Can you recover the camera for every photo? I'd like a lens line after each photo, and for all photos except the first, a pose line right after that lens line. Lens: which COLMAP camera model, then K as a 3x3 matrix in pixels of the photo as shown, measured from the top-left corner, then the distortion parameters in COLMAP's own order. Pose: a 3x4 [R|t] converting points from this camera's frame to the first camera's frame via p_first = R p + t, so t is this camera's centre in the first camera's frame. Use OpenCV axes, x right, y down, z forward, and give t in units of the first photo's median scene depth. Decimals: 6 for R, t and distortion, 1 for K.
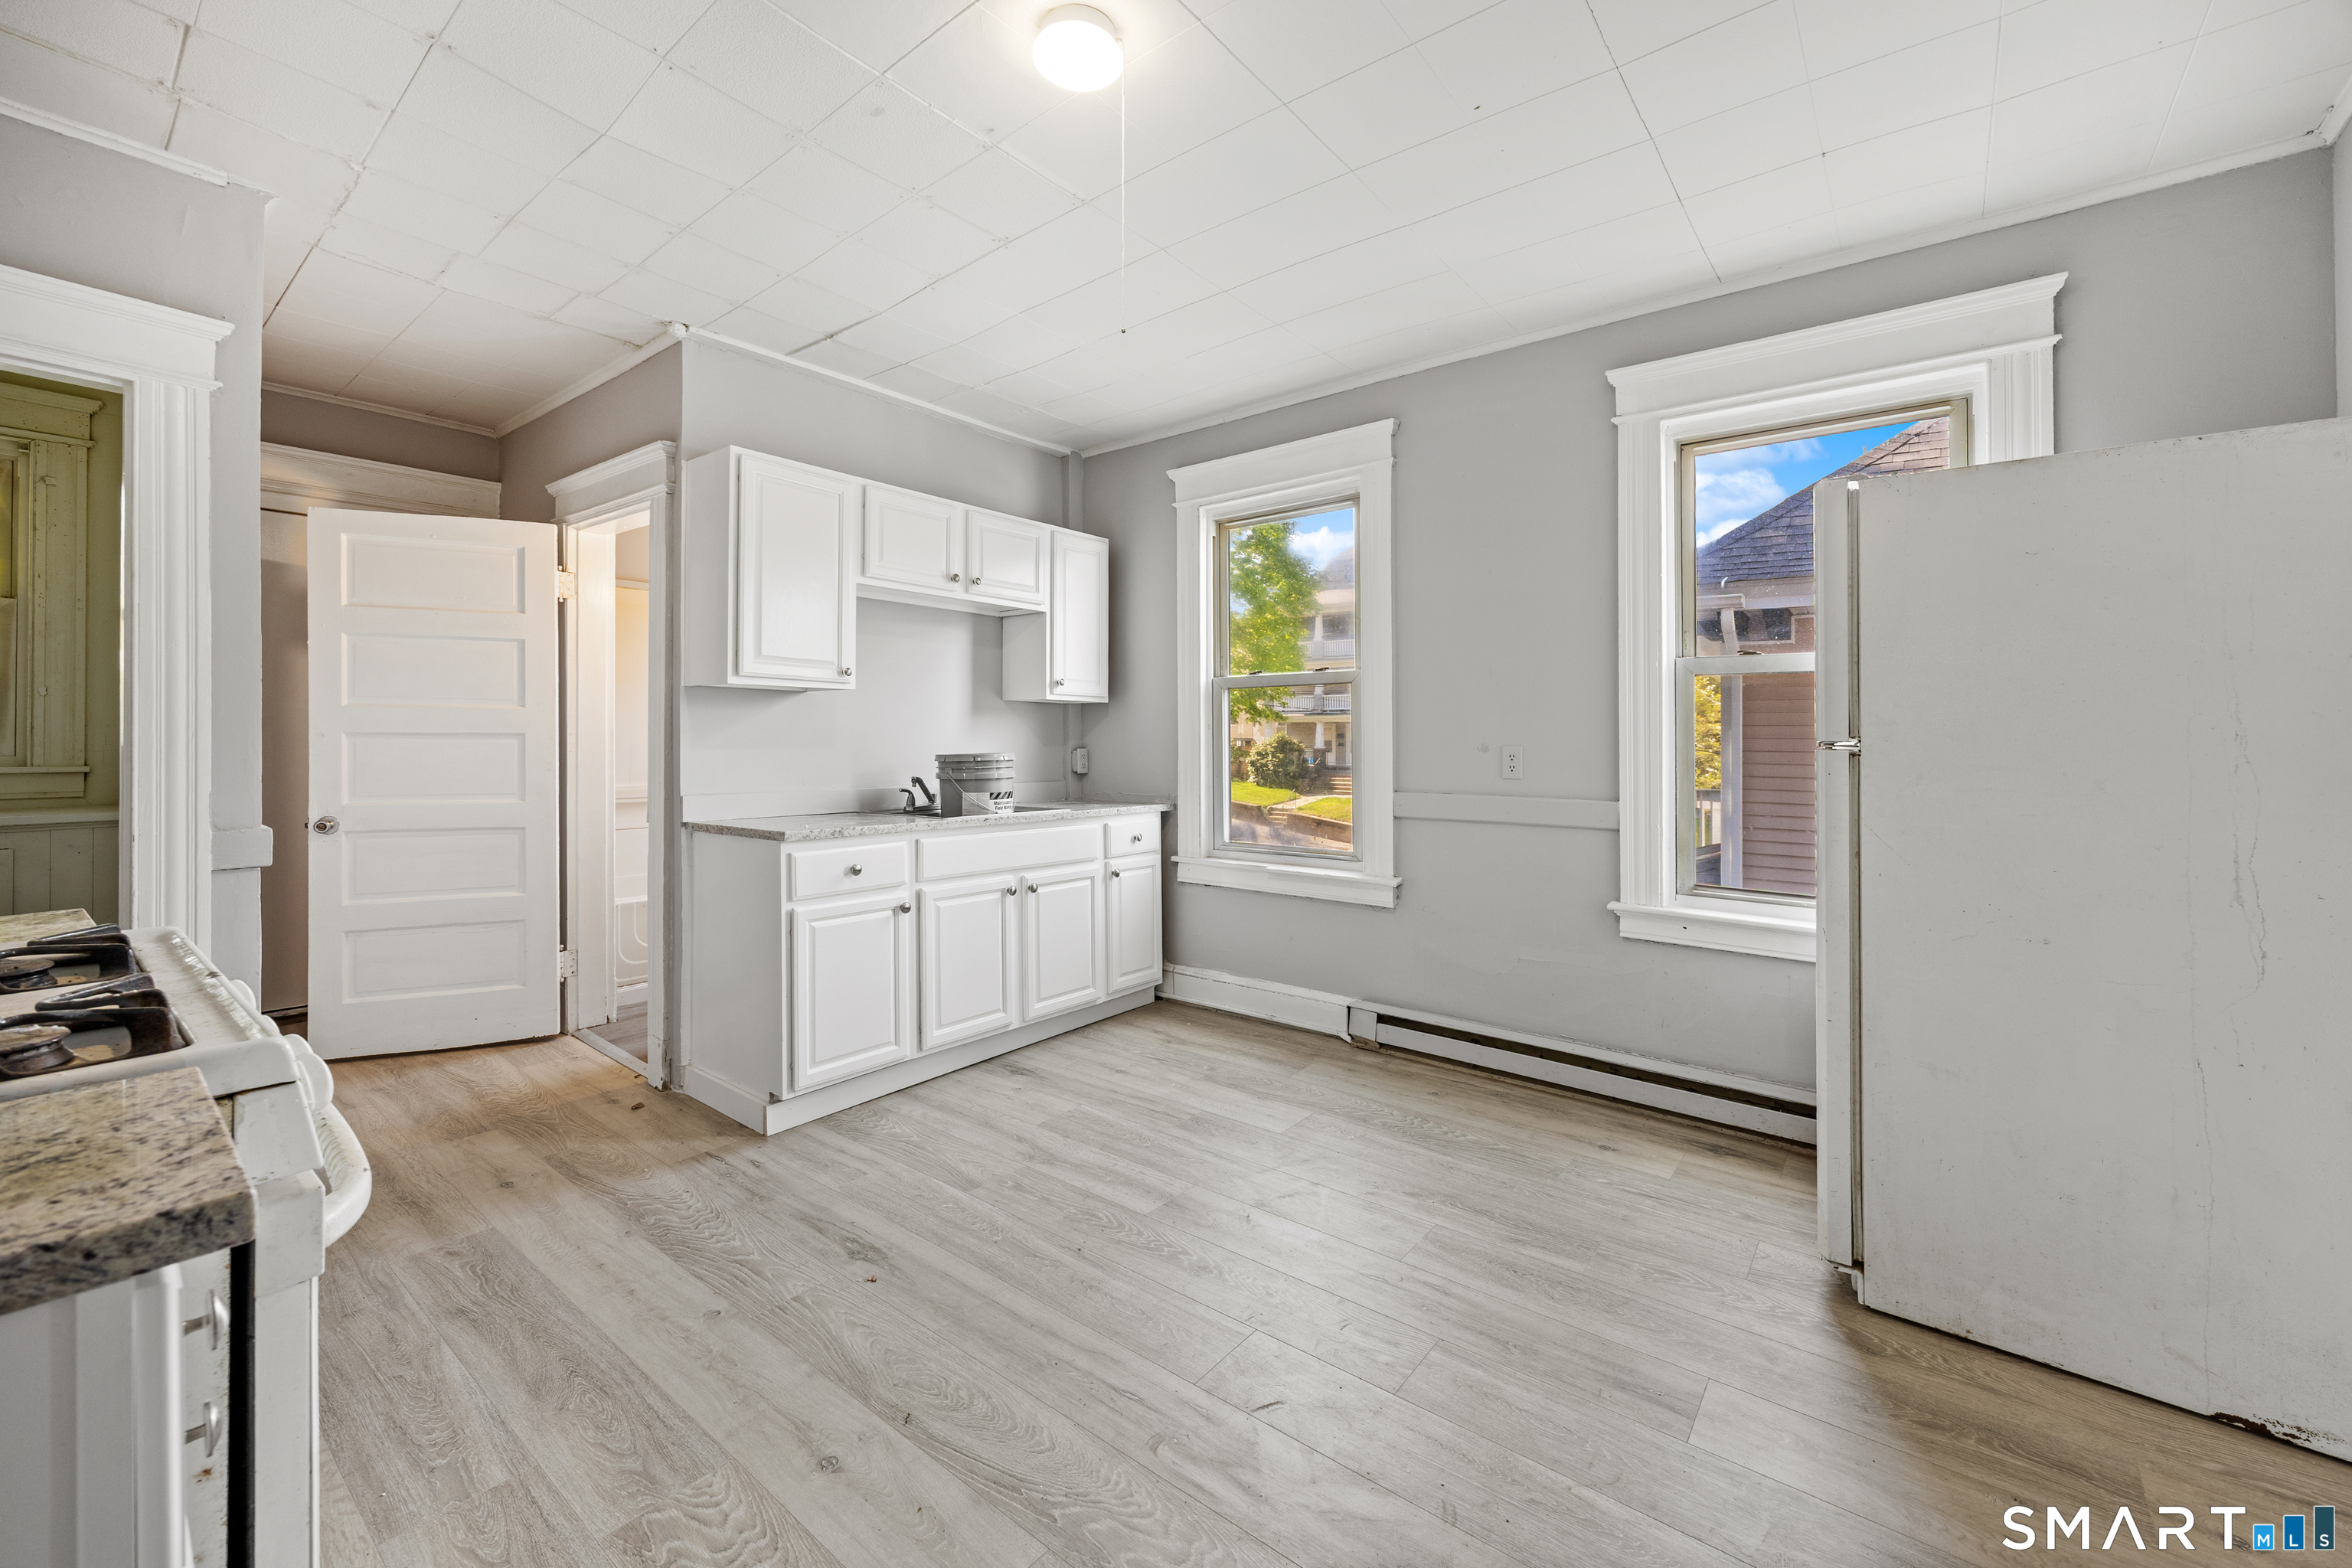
lens RADIAL K [[936.0, 0, 1136.3], [0, 936.0, 732.7], [0, 0, 1]] dist [-0.001460, 0.000714]
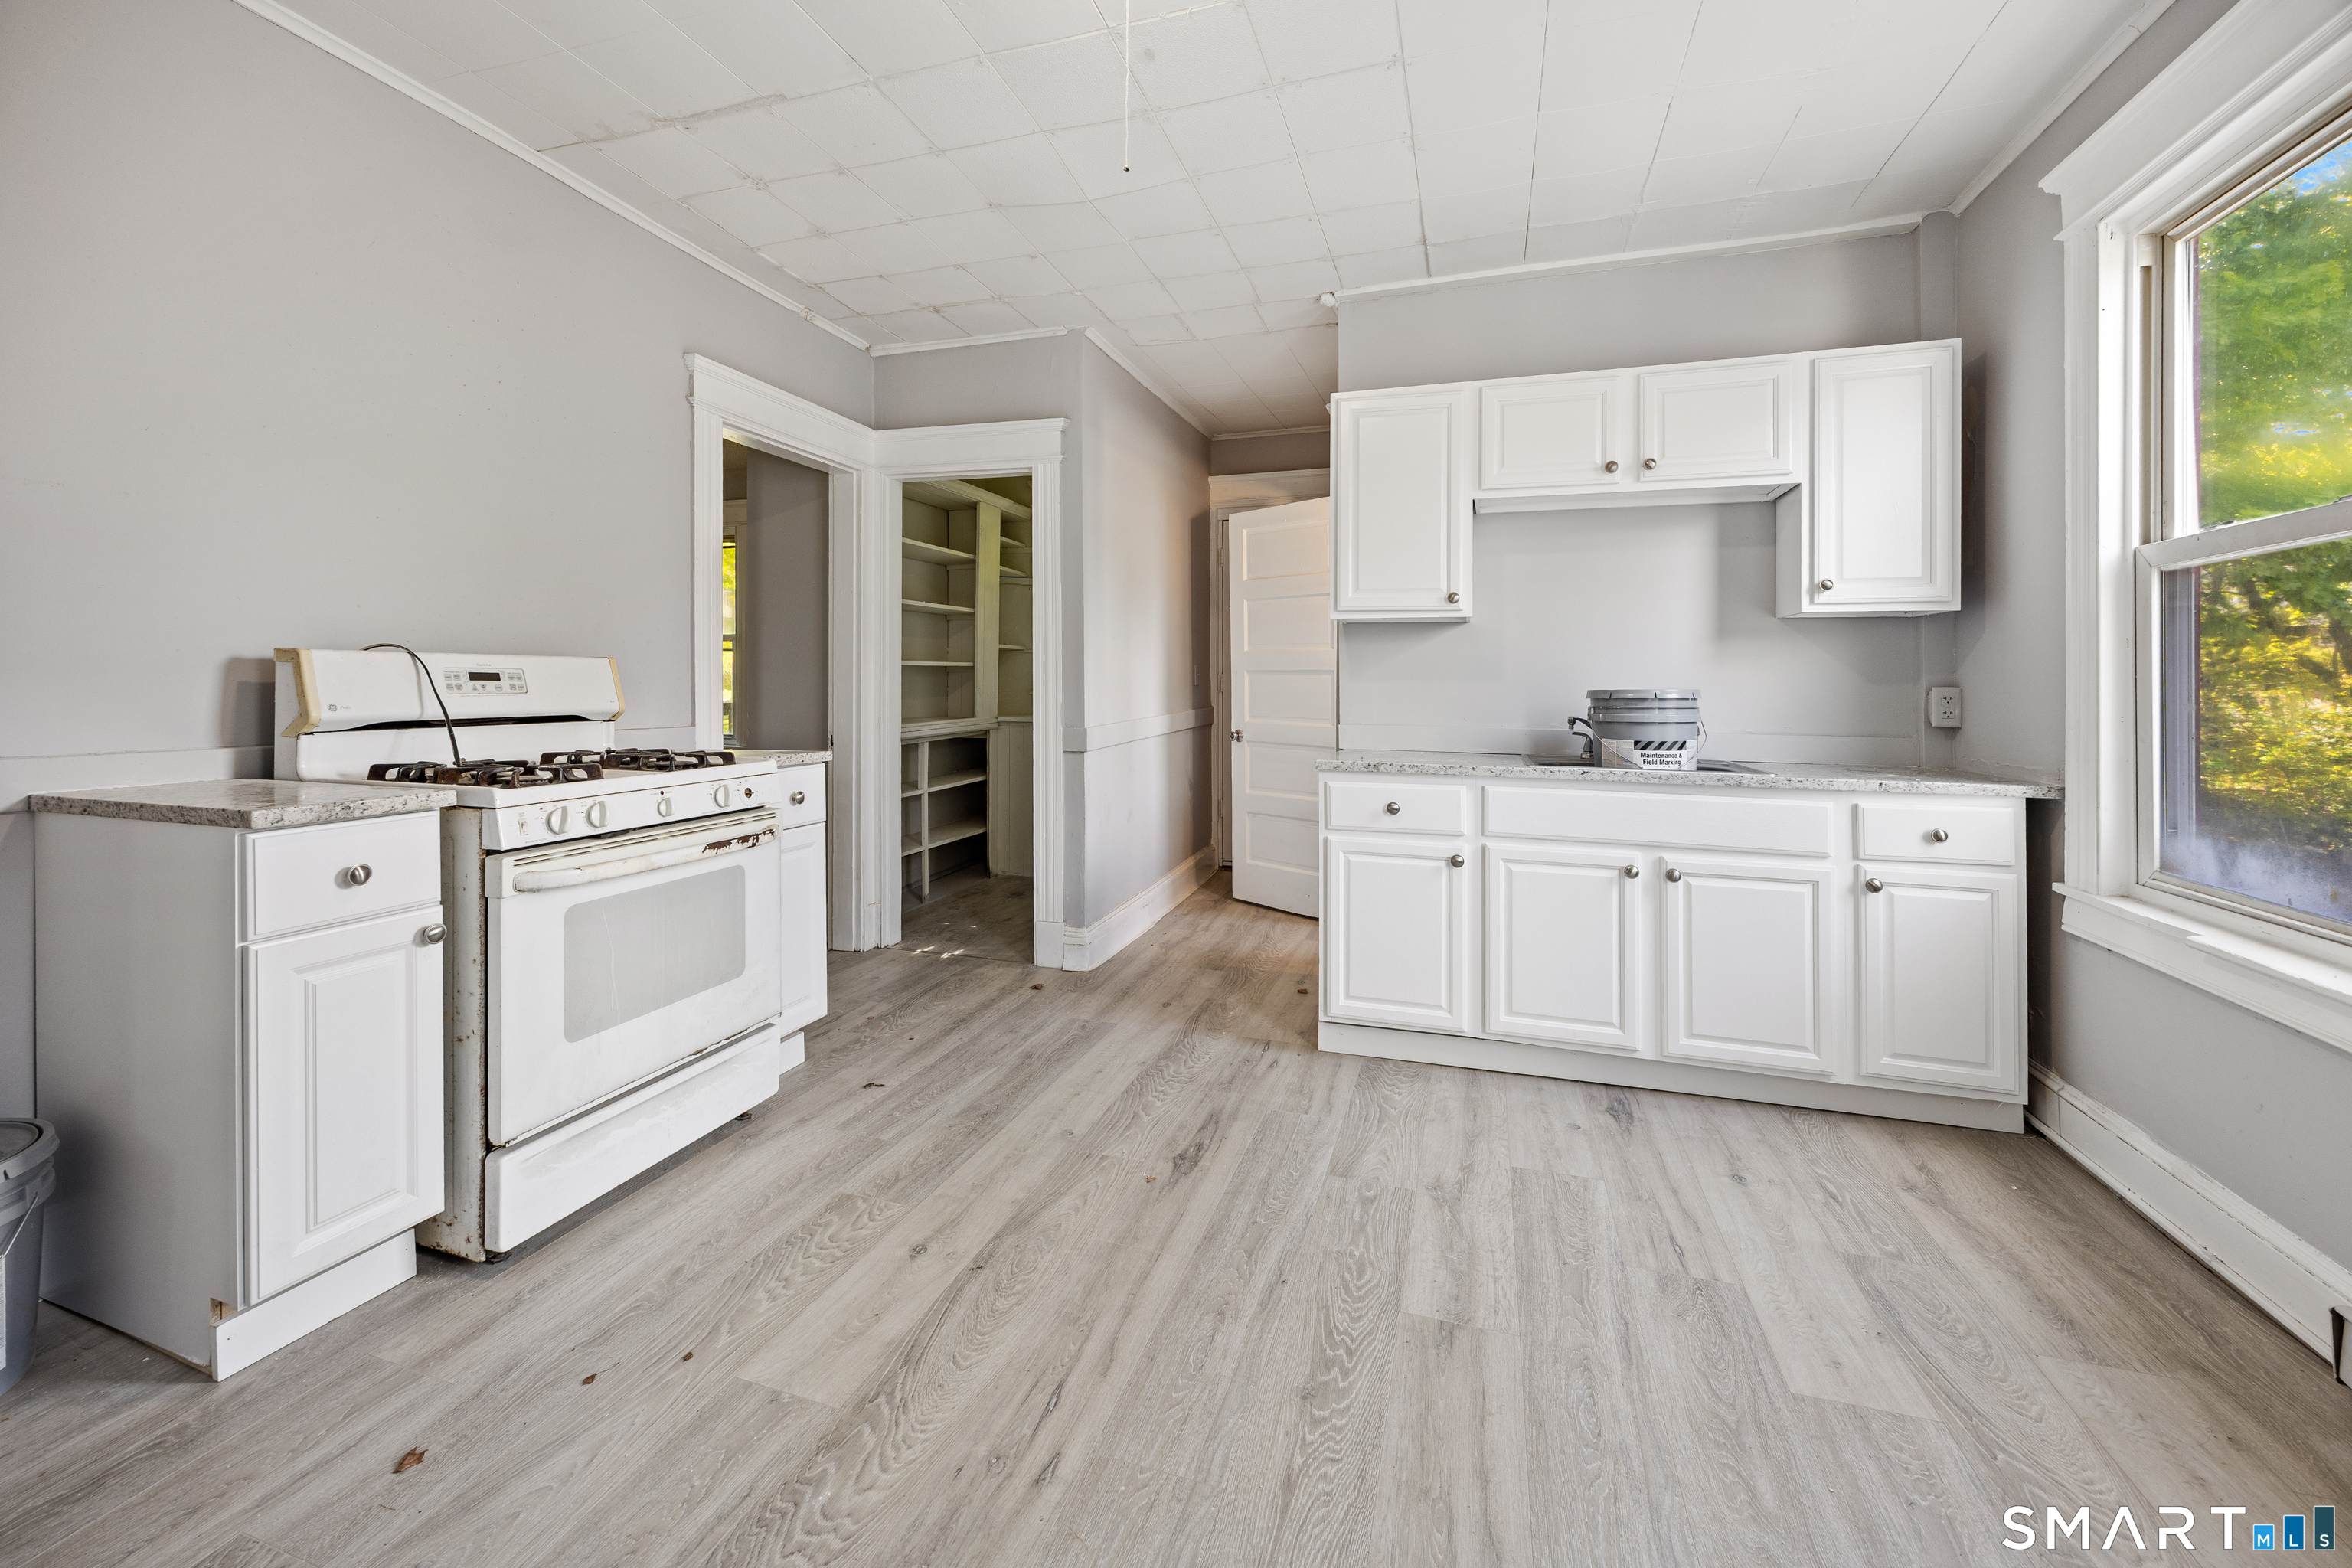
lens RADIAL K [[936.0, 0, 1207.9], [0, 936.0, 692.7], [0, 0, 1]] dist [-0.001460, 0.000714]
pose [[0.380770, 0.009551, -0.924620, 0.449427], [0.001757, 0.999937, 0.011053, 0.017357], [0.924668, -0.005833, 0.380730, 0.422178]]
